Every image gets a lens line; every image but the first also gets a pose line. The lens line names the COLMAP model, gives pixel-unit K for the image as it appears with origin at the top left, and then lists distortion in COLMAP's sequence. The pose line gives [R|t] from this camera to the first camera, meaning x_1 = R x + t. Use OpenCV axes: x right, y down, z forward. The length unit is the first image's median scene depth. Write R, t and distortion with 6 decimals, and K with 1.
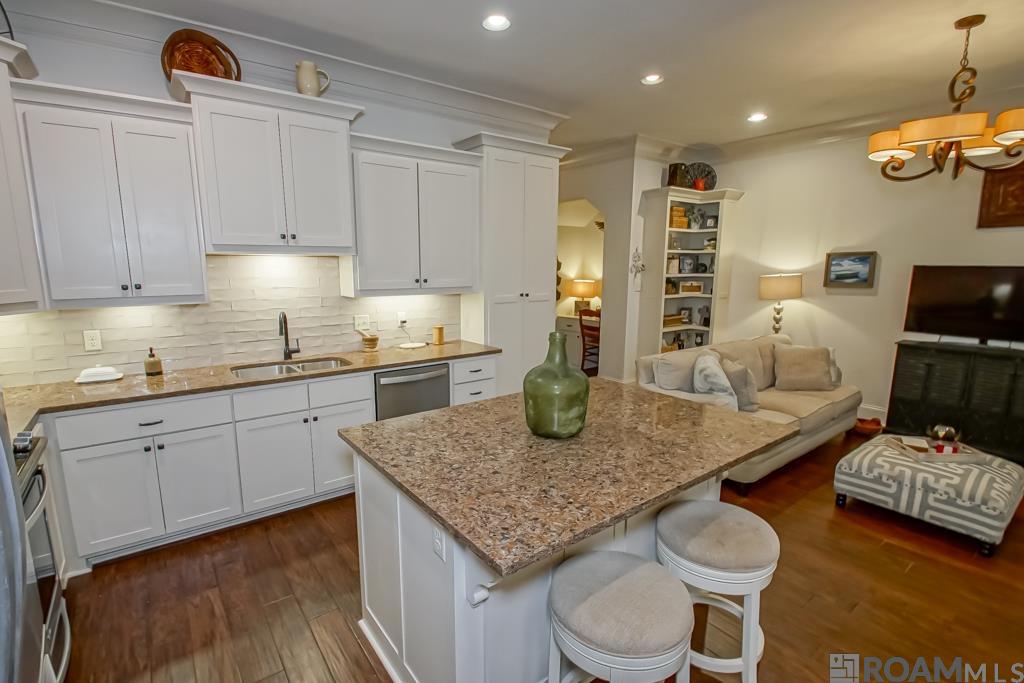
lens RADIAL K [[467.8, 0, 471.9], [0, 467.8, 342.5], [0, 0, 1]] dist [-0.007347, -0.007969]
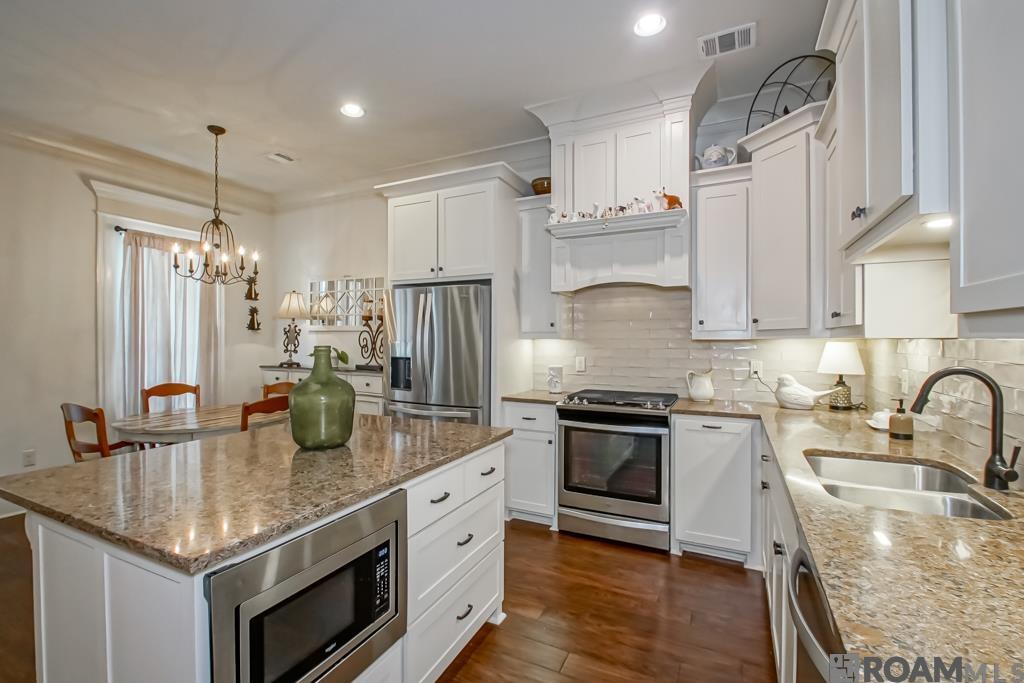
lens RADIAL K [[467.8, 0, 490.9], [0, 467.8, 342.2], [0, 0, 1]] dist [-0.007347, -0.007969]
pose [[-0.891470, 0.001235, -0.453077, 0.135492], [-0.073544, 0.986340, 0.147393, -0.091378], [0.447070, 0.164718, -0.879202, 0.901122]]
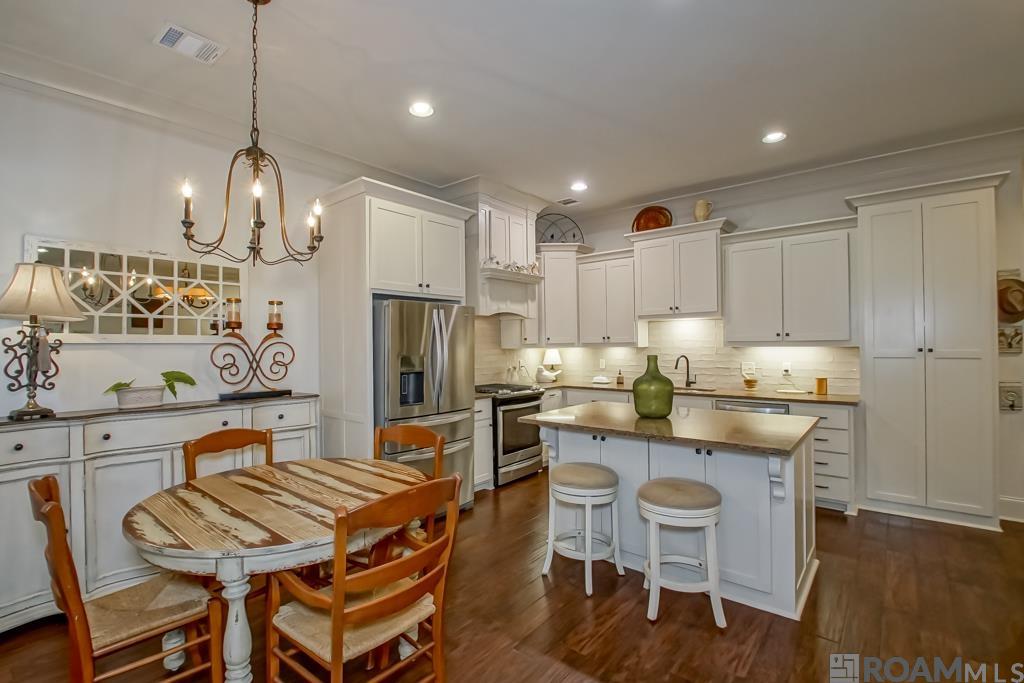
lens RADIAL K [[467.8, 0, 500.7], [0, 467.8, 341.7], [0, 0, 1]] dist [-0.007347, -0.007969]
pose [[0.248870, -0.005218, -0.968523, 0.745859], [-0.144167, 0.988646, -0.042371, 0.034198], [0.957747, 0.150174, 0.245292, 0.014132]]
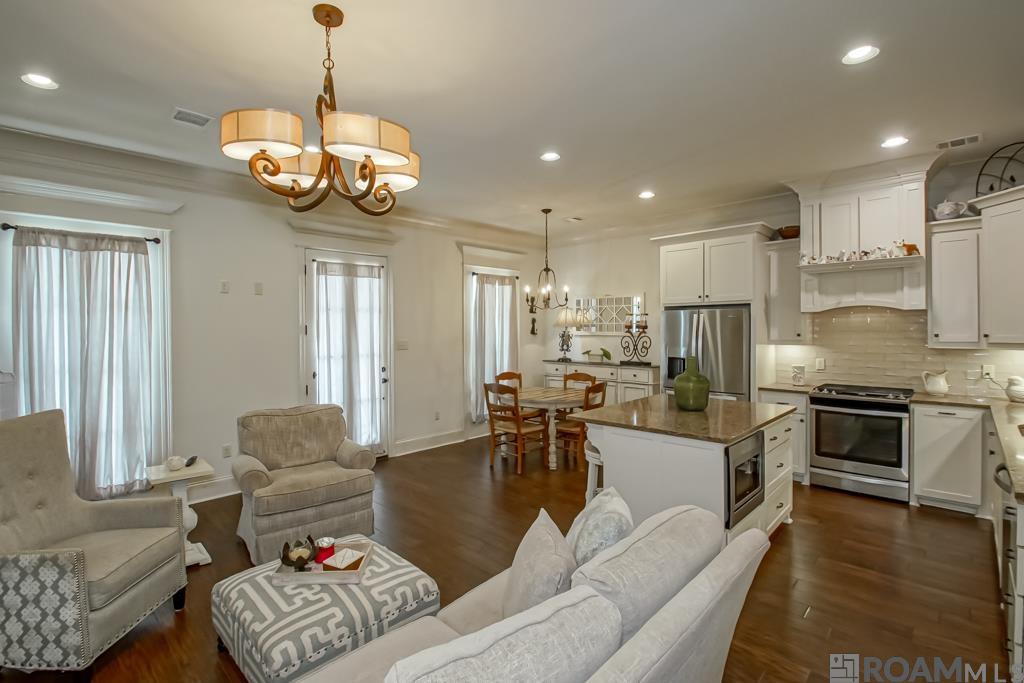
lens RADIAL K [[467.8, 0, 479.2], [0, 467.8, 331.7], [0, 0, 1]] dist [-0.007347, -0.007969]
pose [[-0.990391, 0.007640, -0.138086, 0.589770], [-0.015202, 0.986408, 0.163611, -0.189847], [0.137459, 0.164138, -0.976813, 1.208532]]
